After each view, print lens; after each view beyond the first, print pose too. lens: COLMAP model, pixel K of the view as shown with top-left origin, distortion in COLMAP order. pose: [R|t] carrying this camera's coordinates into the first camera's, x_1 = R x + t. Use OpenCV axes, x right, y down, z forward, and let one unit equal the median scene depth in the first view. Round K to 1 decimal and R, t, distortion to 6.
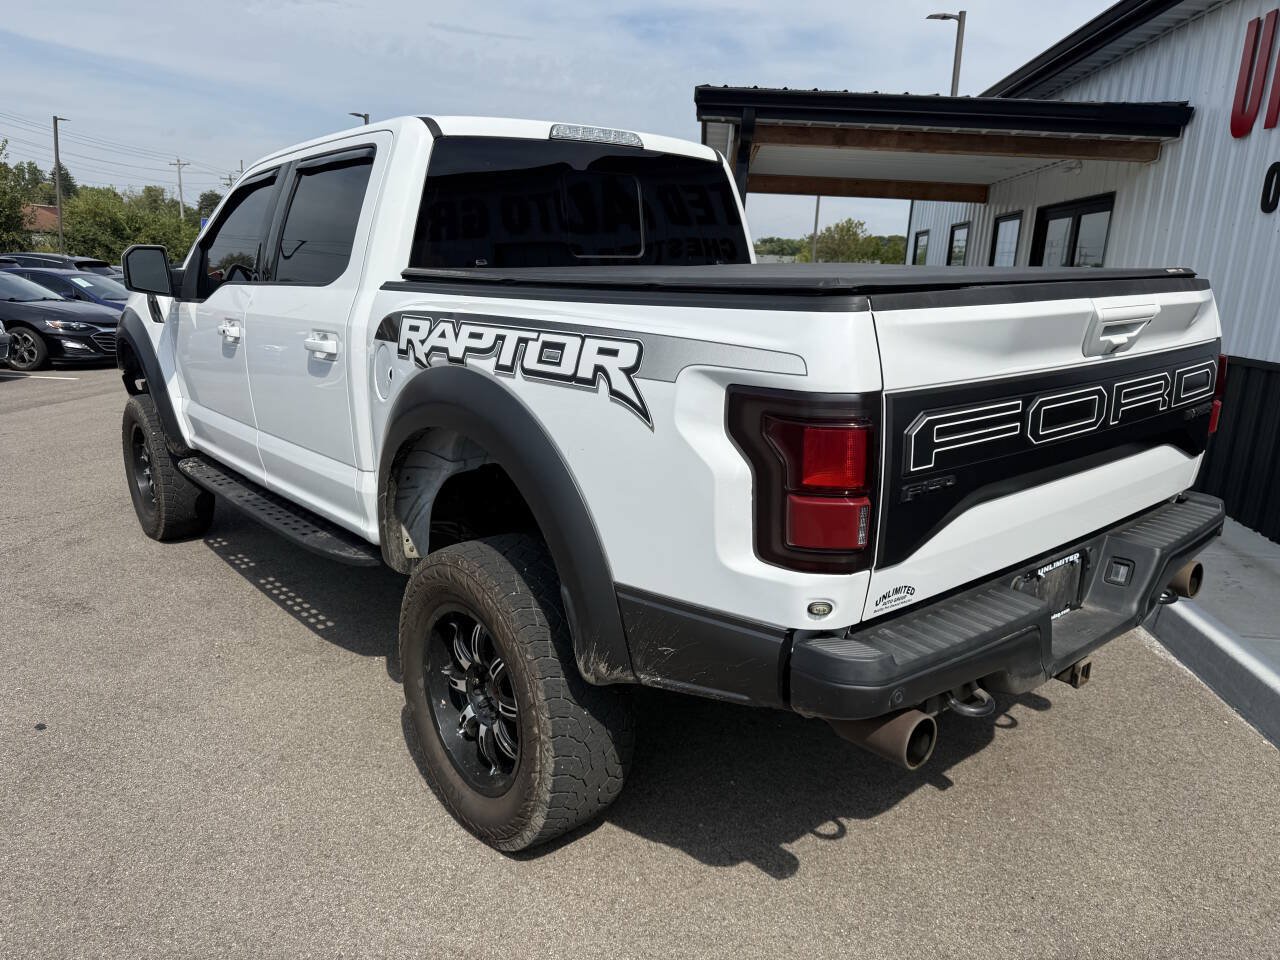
lens RADIAL K [[912.0, 0, 639.0], [0, 912.0, 494.4], [0, 0, 1]] dist [0.037952, -0.043361]
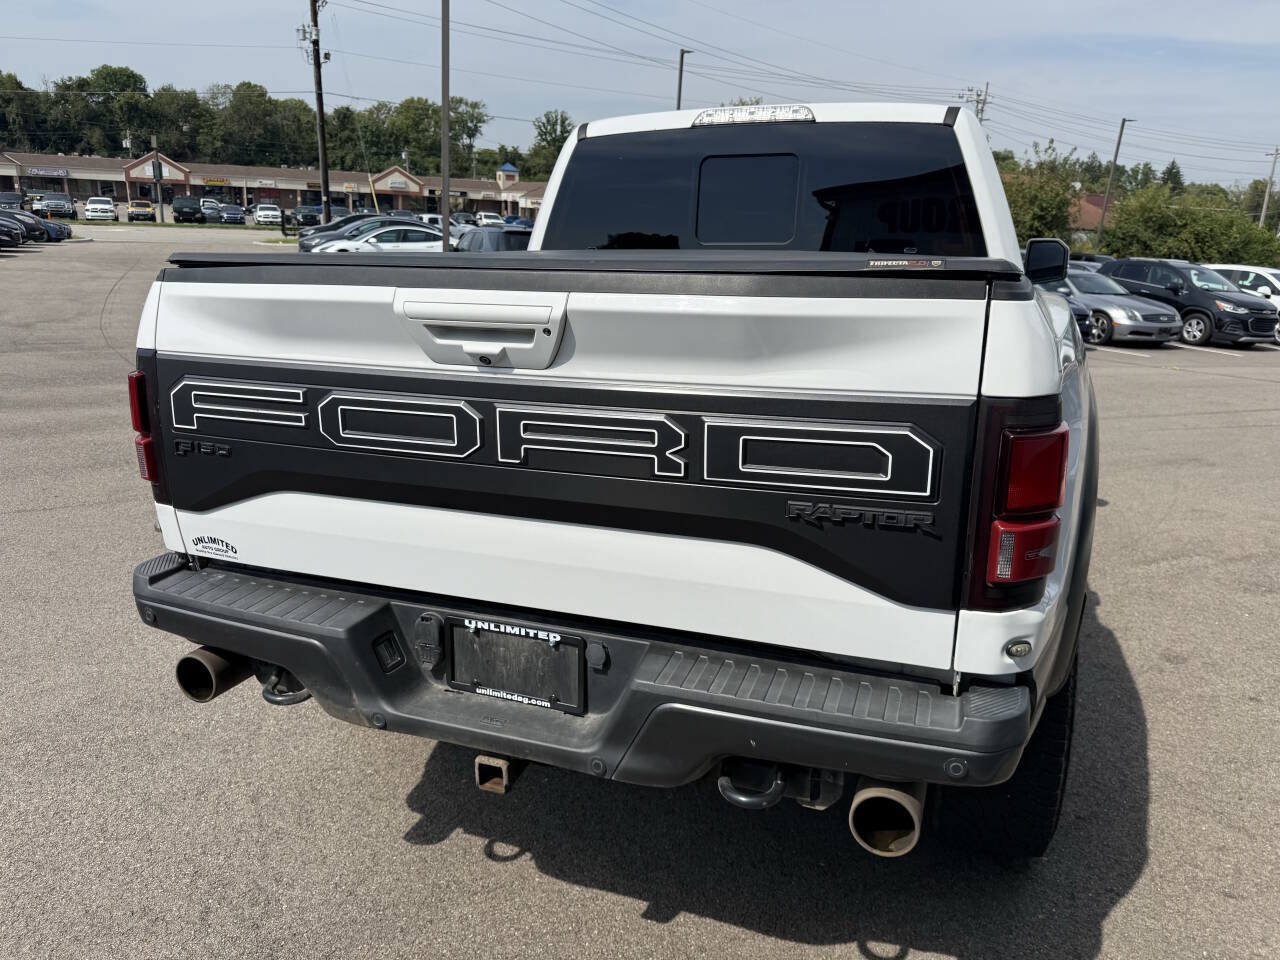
lens RADIAL K [[908.4, 0, 637.4], [0, 908.4, 484.7], [0, 0, 1]] dist [0.041425, -0.045874]
pose [[0.487038, 0.221309, -0.844876, 0.881878], [-0.226710, 0.966239, 0.122410, -0.127646], [0.843443, 0.131924, 0.520768, 0.520375]]
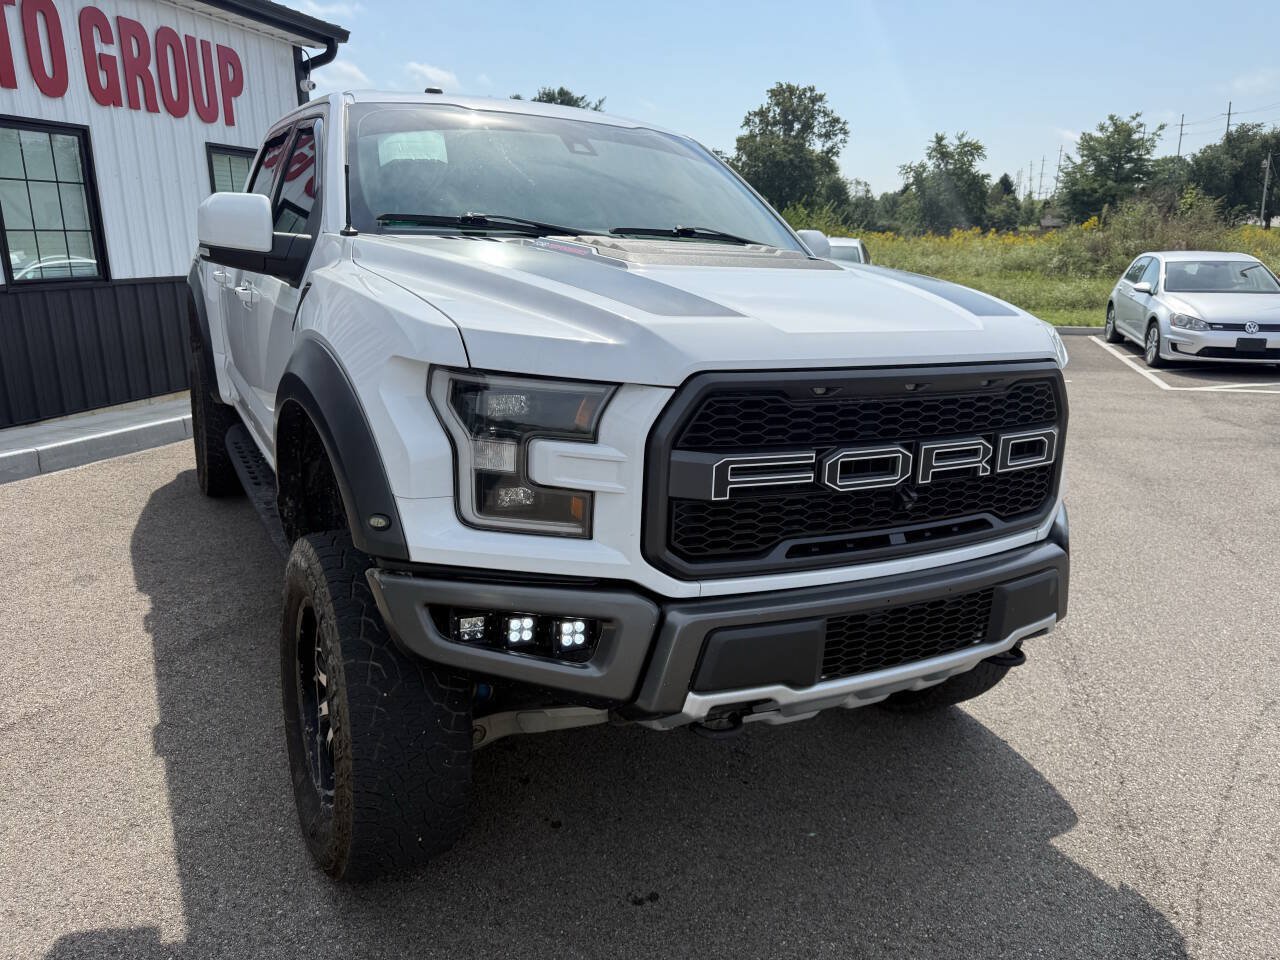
lens RADIAL K [[921.5, 0, 639.4], [0, 921.5, 473.1], [0, 0, 1]] dist [0.036863, -0.042850]
pose [[-0.976441, -0.099795, 0.191321, -0.821400], [0.003297, 0.879628, 0.475650, -0.708471], [-0.215759, 0.465075, -0.858576, 2.757109]]
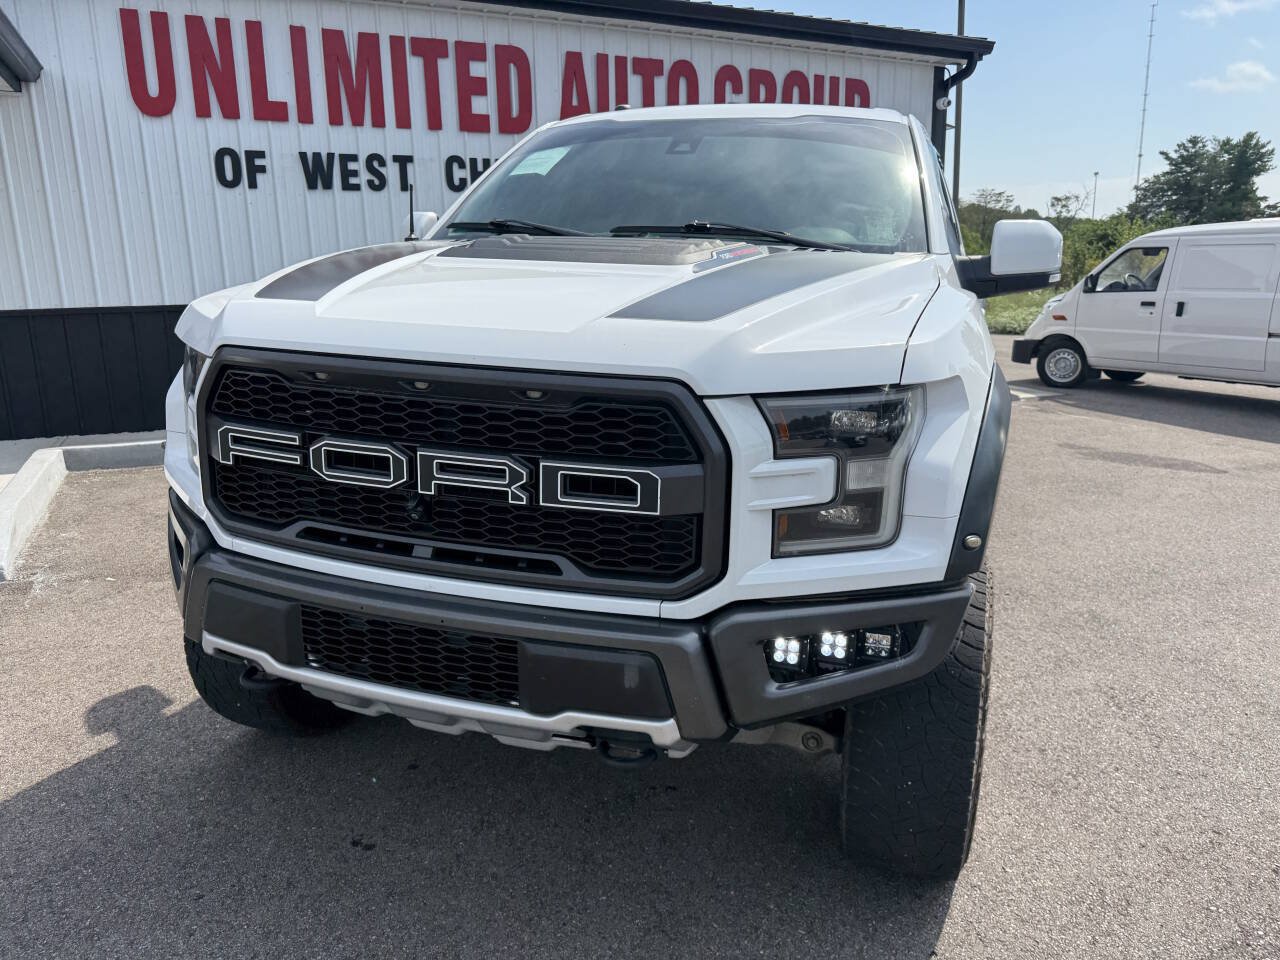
lens RADIAL K [[913.6, 0, 644.2], [0, 913.6, 470.4], [0, 0, 1]] dist [0.043709, -0.085498]
pose [[-0.500461, -0.232200, 0.834040, -1.447229], [0.196041, 0.907945, 0.370409, -0.591256], [-0.843272, 0.348882, -0.408870, 2.267767]]
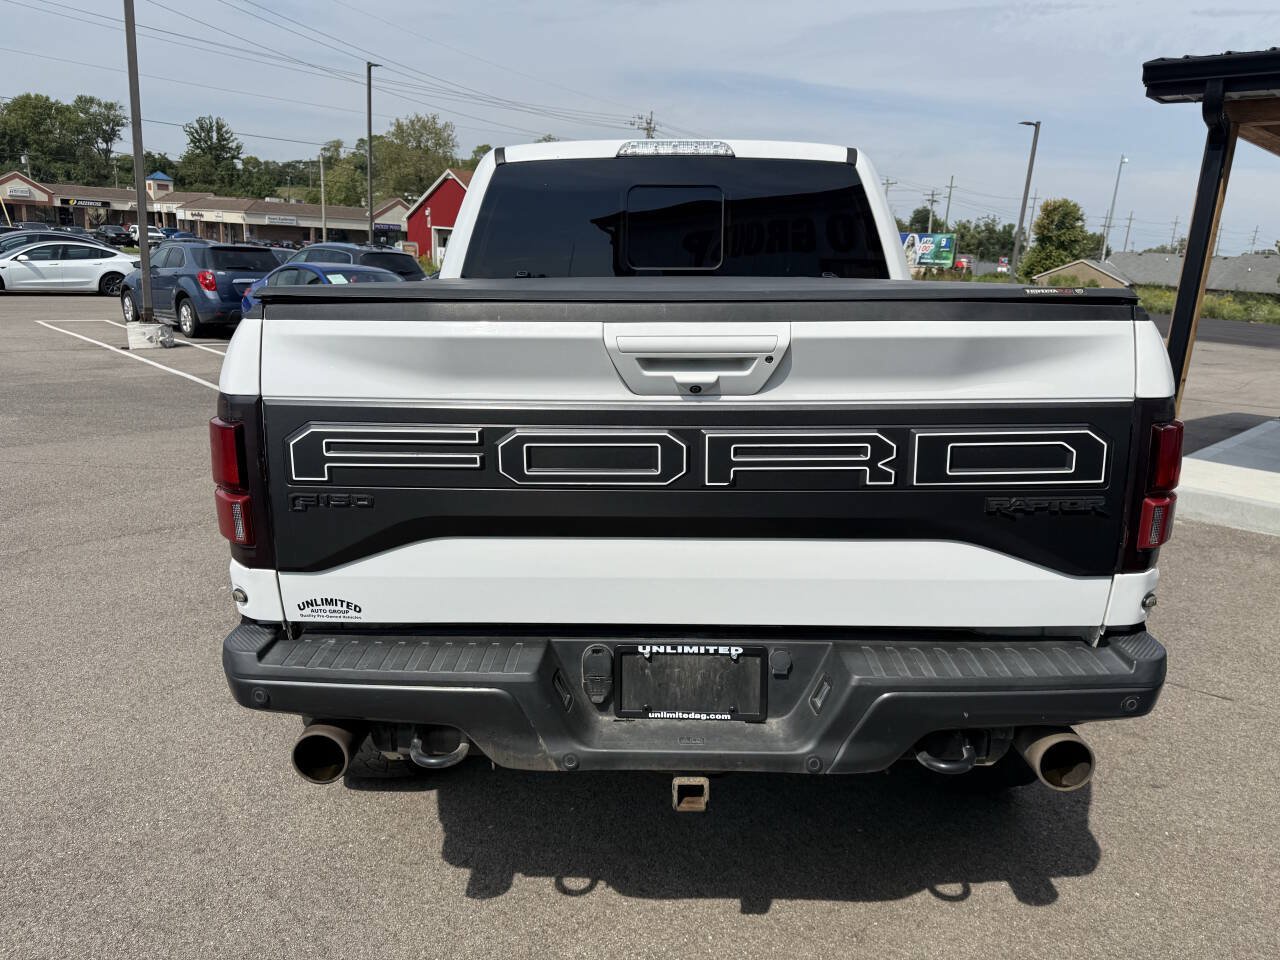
lens RADIAL K [[905.5, 0, 644.5], [0, 905.5, 477.4], [0, 0, 1]] dist [0.048256, -0.055210]
pose [[0.753023, 0.149565, -0.640770, 0.707351], [-0.167476, 0.985318, 0.033171, -0.072534], [0.636324, 0.082335, 0.767016, 0.274554]]
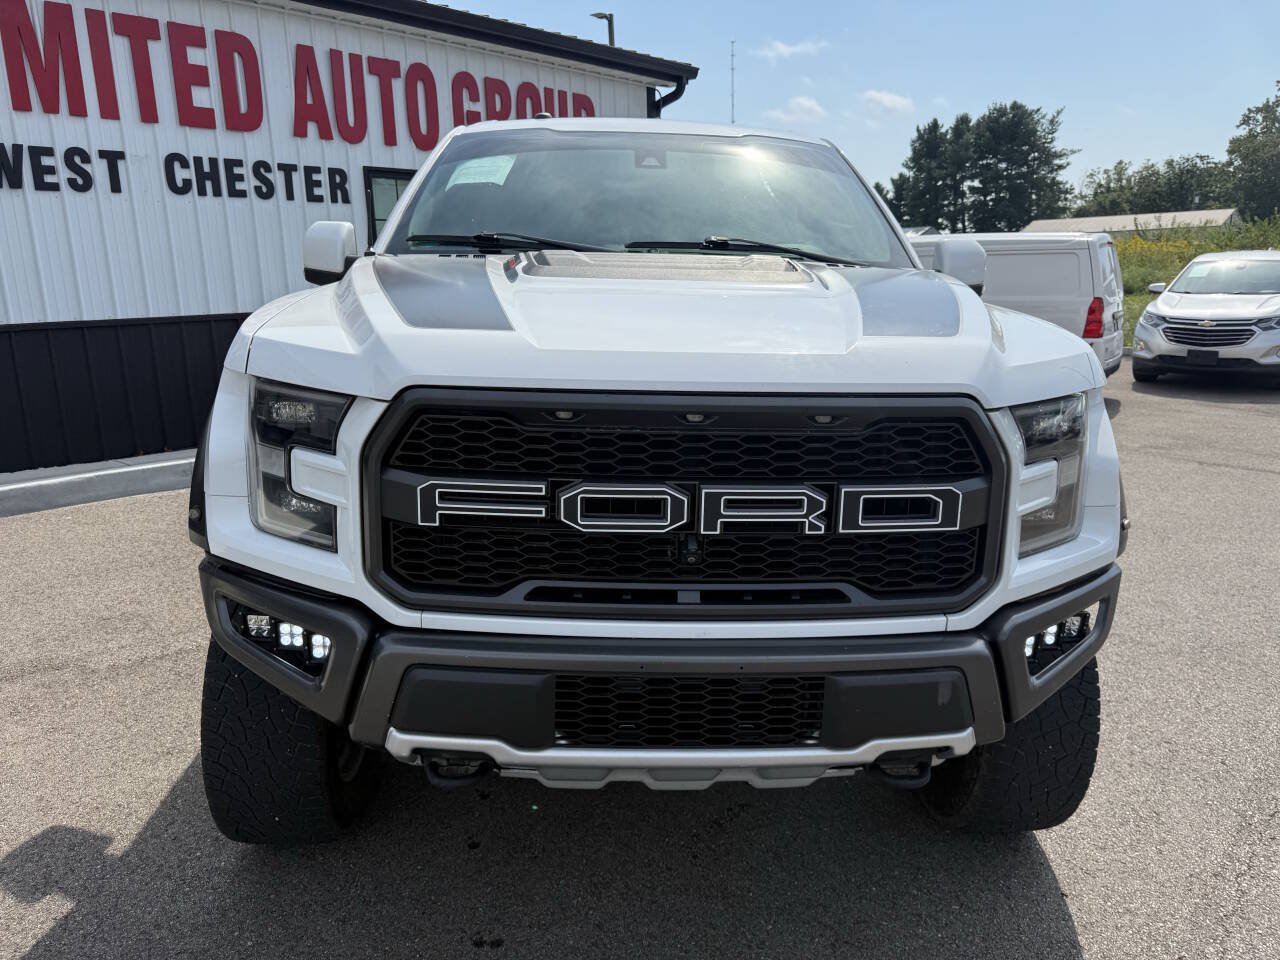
lens RADIAL K [[912.7, 0, 636.5], [0, 912.7, 473.3], [0, 0, 1]] dist [0.042204, -0.046791]
pose [[-0.783634, -0.170328, 0.597416, -1.175833], [0.128999, 0.896100, 0.424694, -0.655139], [-0.607681, 0.409871, -0.680242, 2.529661]]
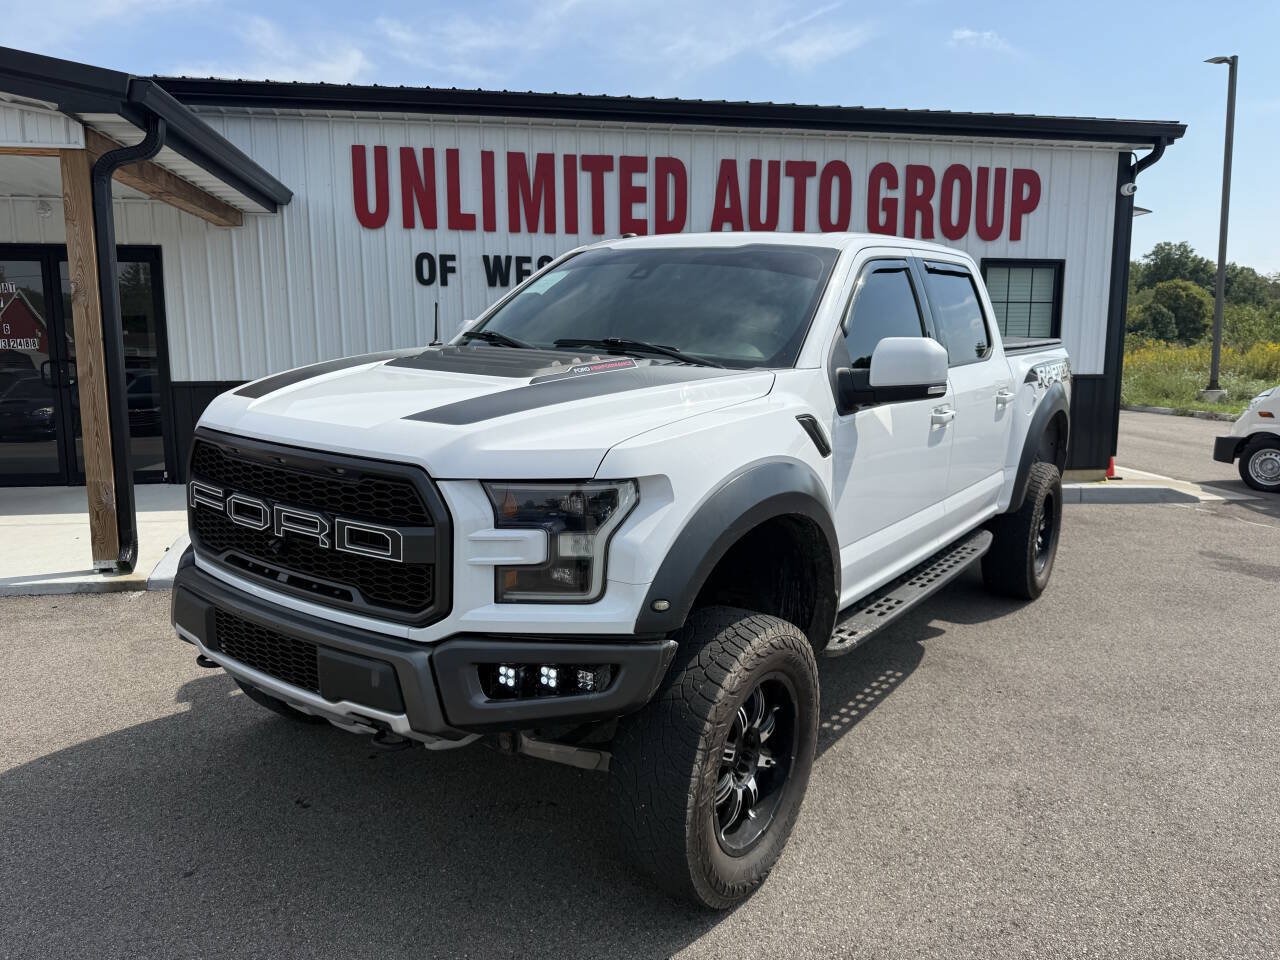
lens RADIAL K [[908.4, 0, 637.4], [0, 908.4, 484.7], [0, 0, 1]] dist [0.041425, -0.045874]
pose [[-0.231805, -0.200403, 0.951896, -1.752372], [0.222535, 0.941675, 0.252443, -0.570097], [-0.946966, 0.270347, -0.173688, 1.974385]]
